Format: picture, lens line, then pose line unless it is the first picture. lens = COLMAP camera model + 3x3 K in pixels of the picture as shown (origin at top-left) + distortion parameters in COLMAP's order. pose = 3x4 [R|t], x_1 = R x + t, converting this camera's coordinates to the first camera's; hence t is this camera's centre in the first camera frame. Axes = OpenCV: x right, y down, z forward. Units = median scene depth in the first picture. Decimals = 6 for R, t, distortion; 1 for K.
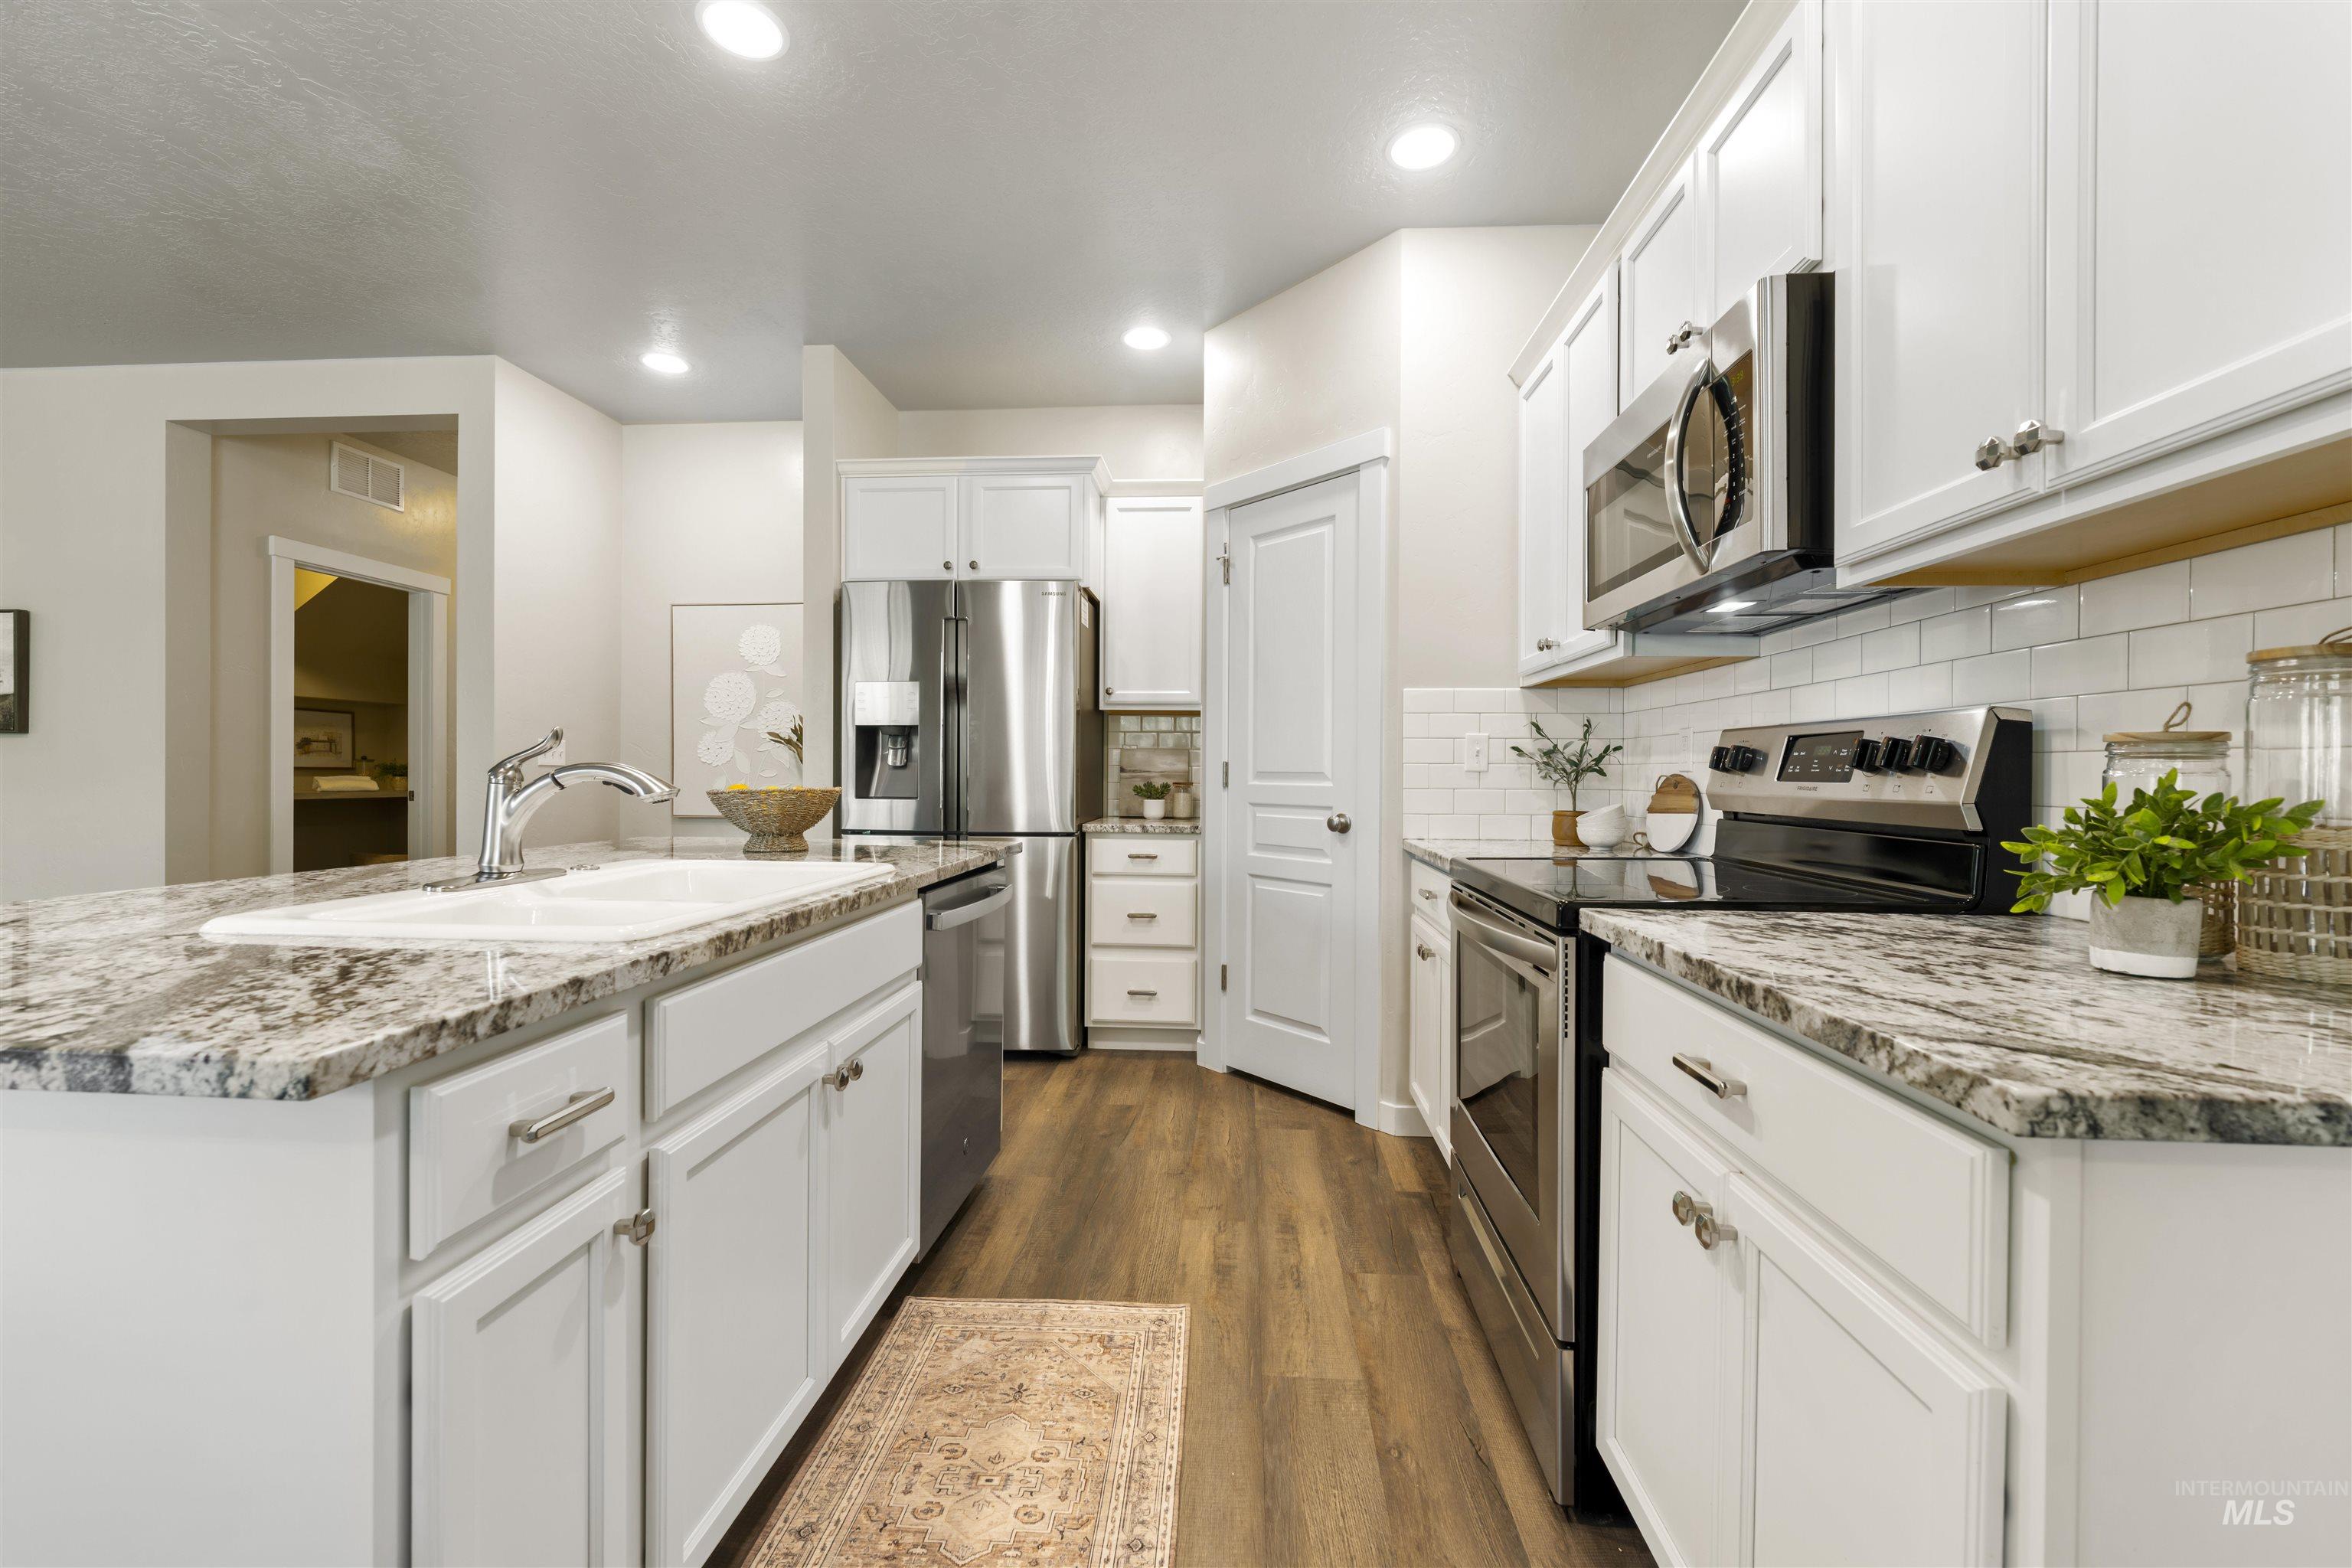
lens RADIAL K [[950.8, 0, 1169.6], [0, 950.8, 783.3], [0, 0, 1]] dist [-0.001364, 0.000030]
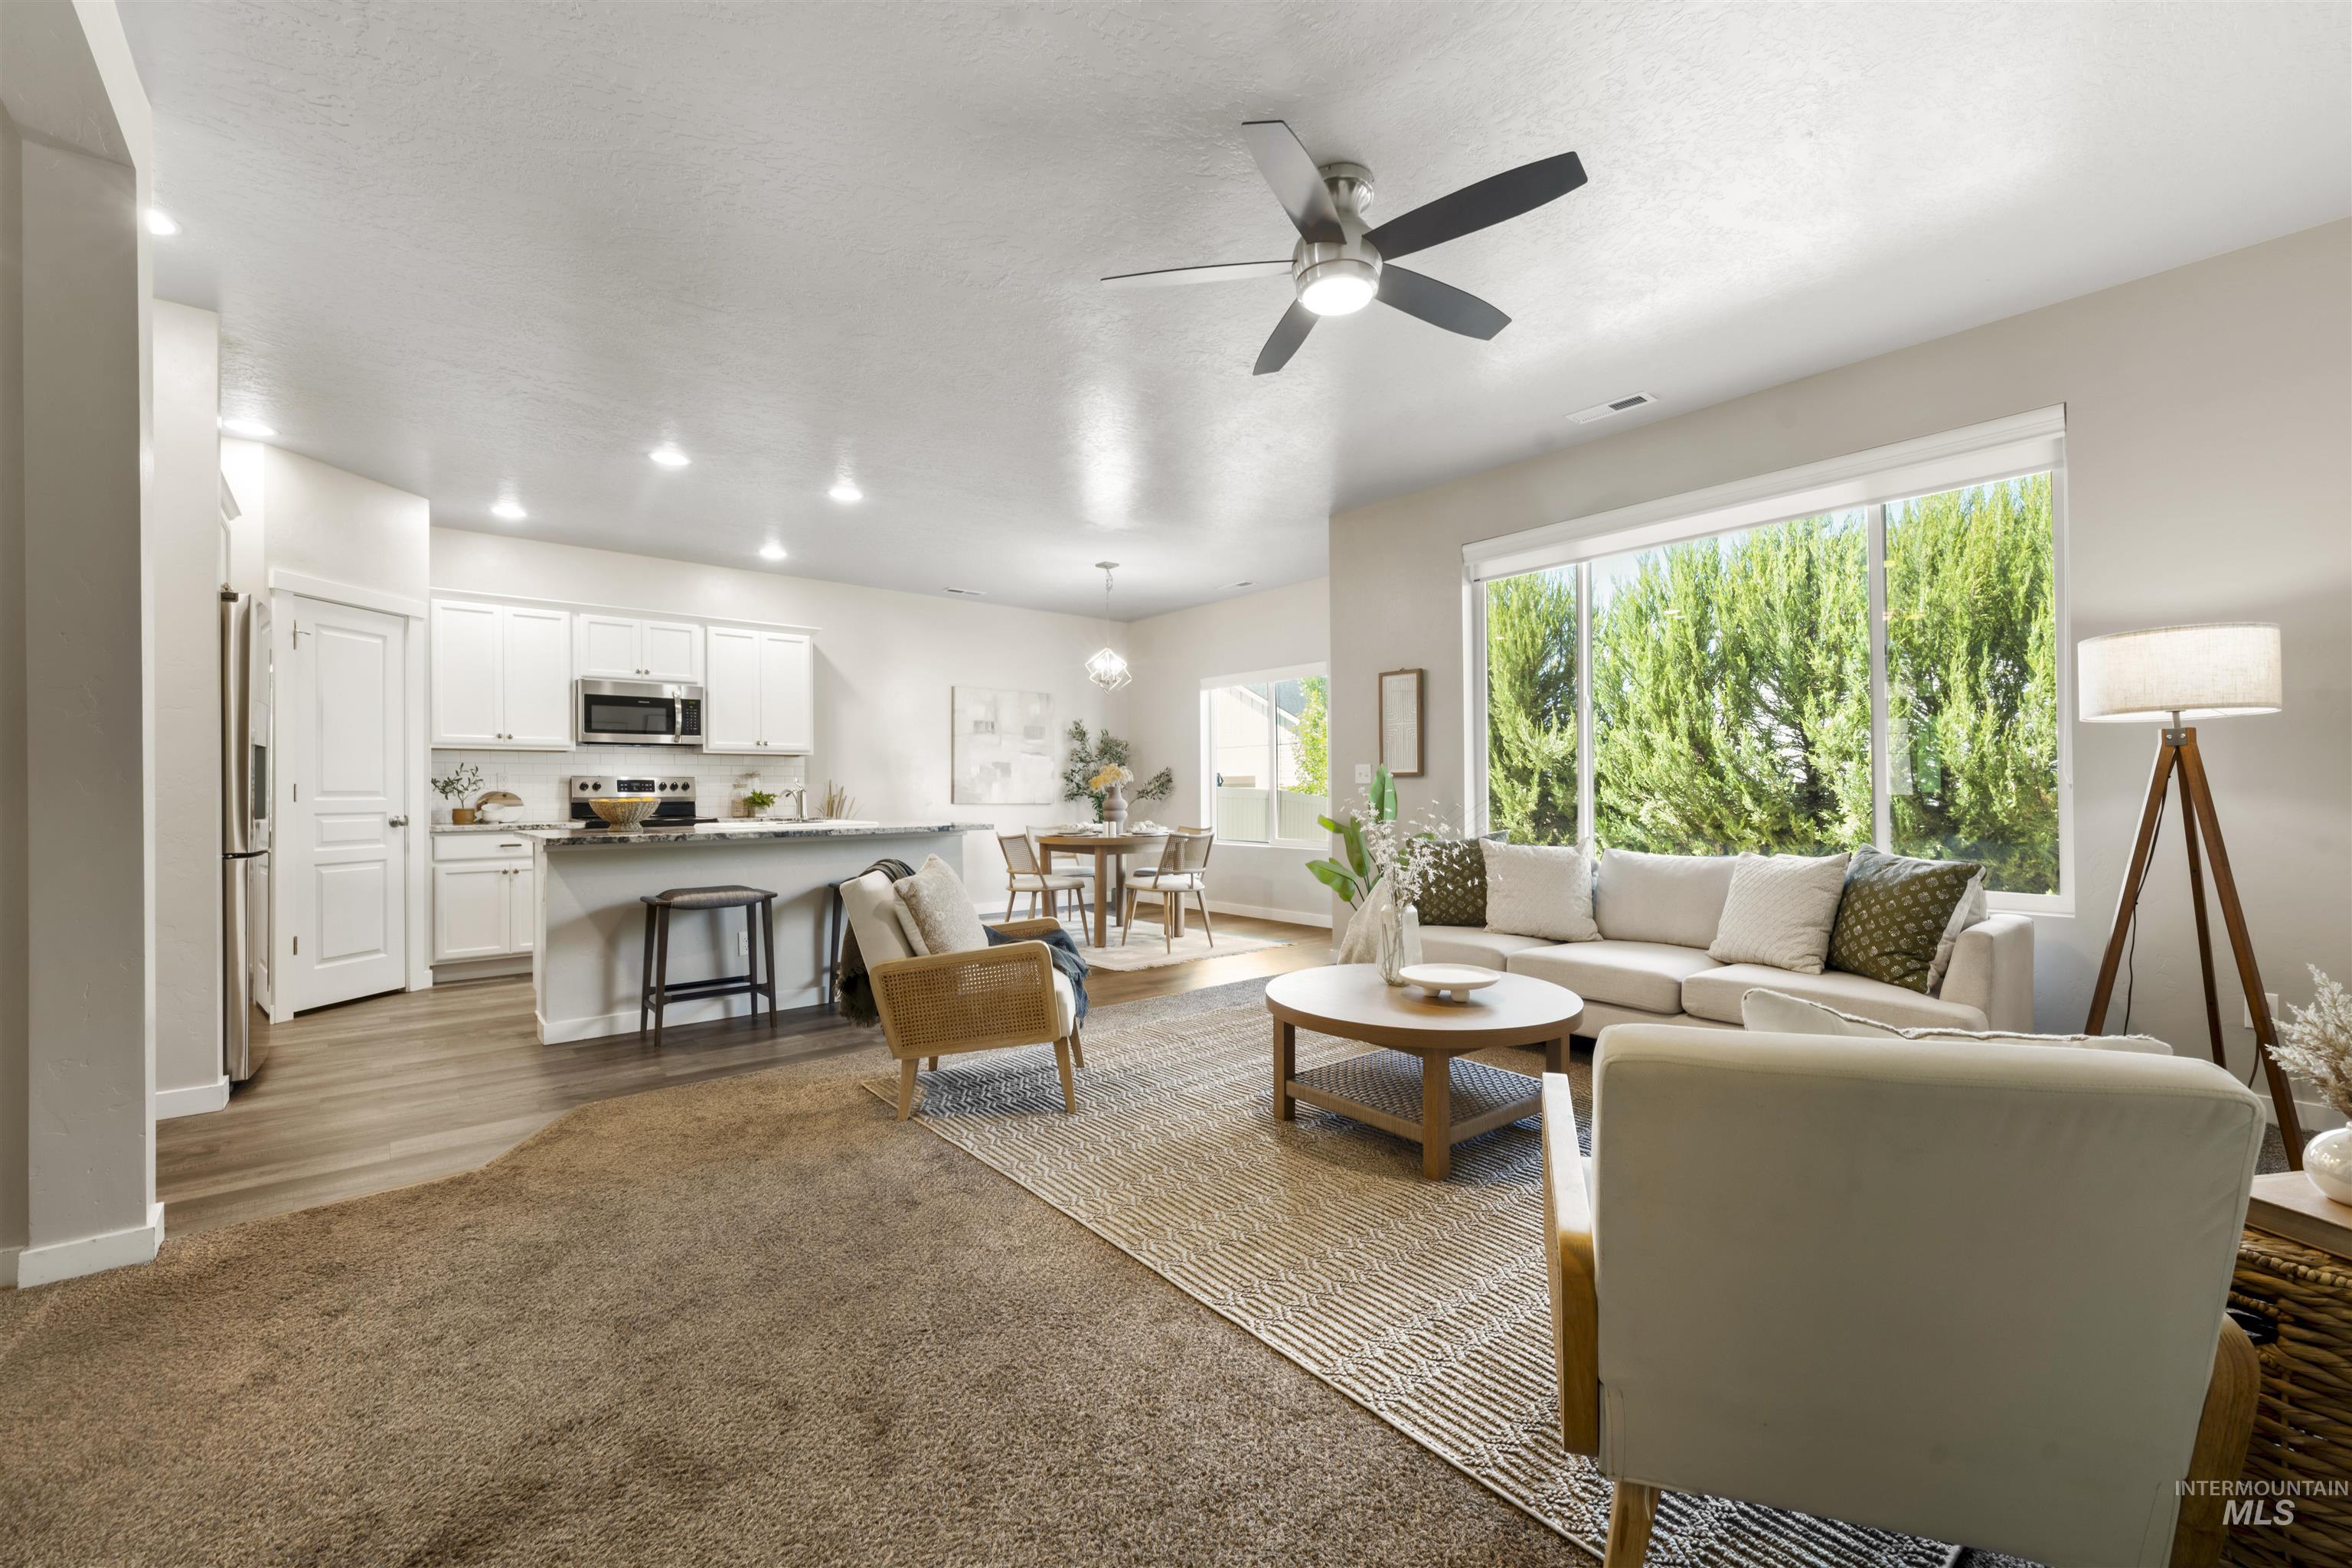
lens RADIAL K [[950.8, 0, 1169.6], [0, 950.8, 783.3], [0, 0, 1]] dist [-0.001364, 0.000030]
pose [[-0.700370, 0.001332, 0.713779, -1.894154], [0.006851, 0.999965, 0.004856, -0.022662], [-0.713747, 0.008291, -0.700354, 1.146363]]
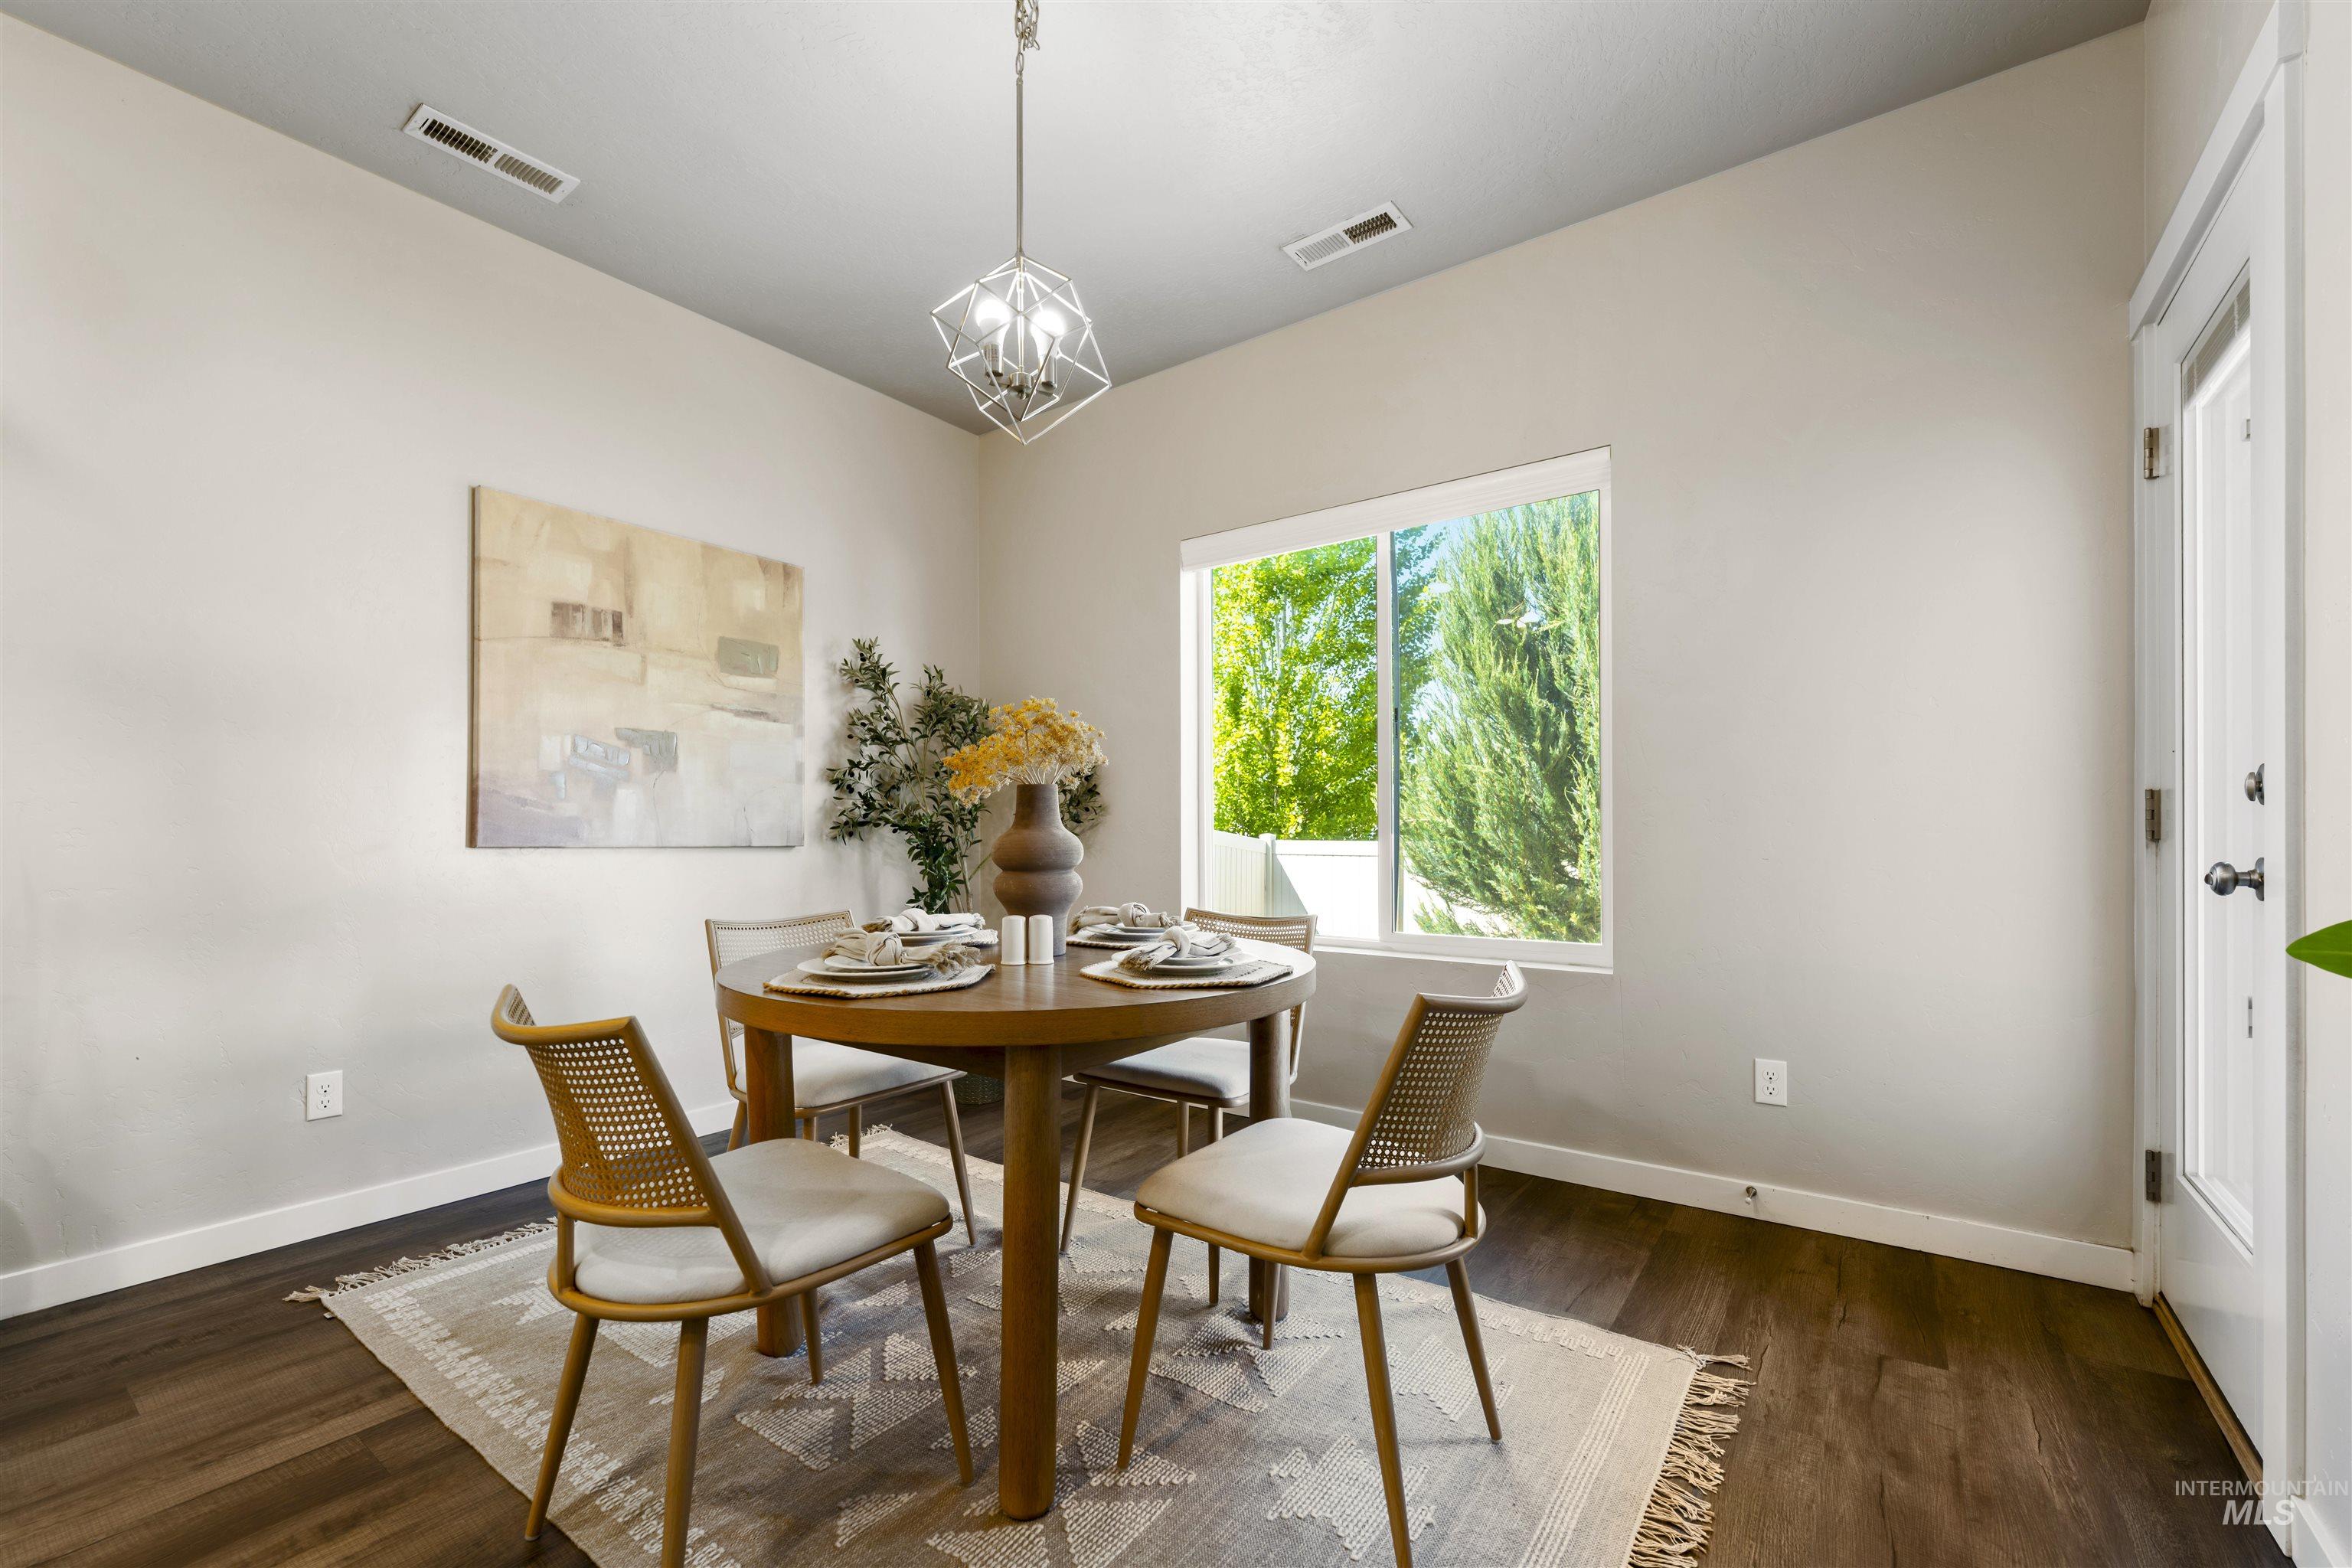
lens RADIAL K [[971.3, 0, 1169.5], [0, 971.3, 831.0], [0, 0, 1]] dist [0.000186, 0.000005]
pose [[-0.850069, -0.003465, 0.526659, -0.627097], [0.003544, 0.999918, 0.012298, 0.018197], [-0.526659, 0.012320, -0.849987, 0.175039]]
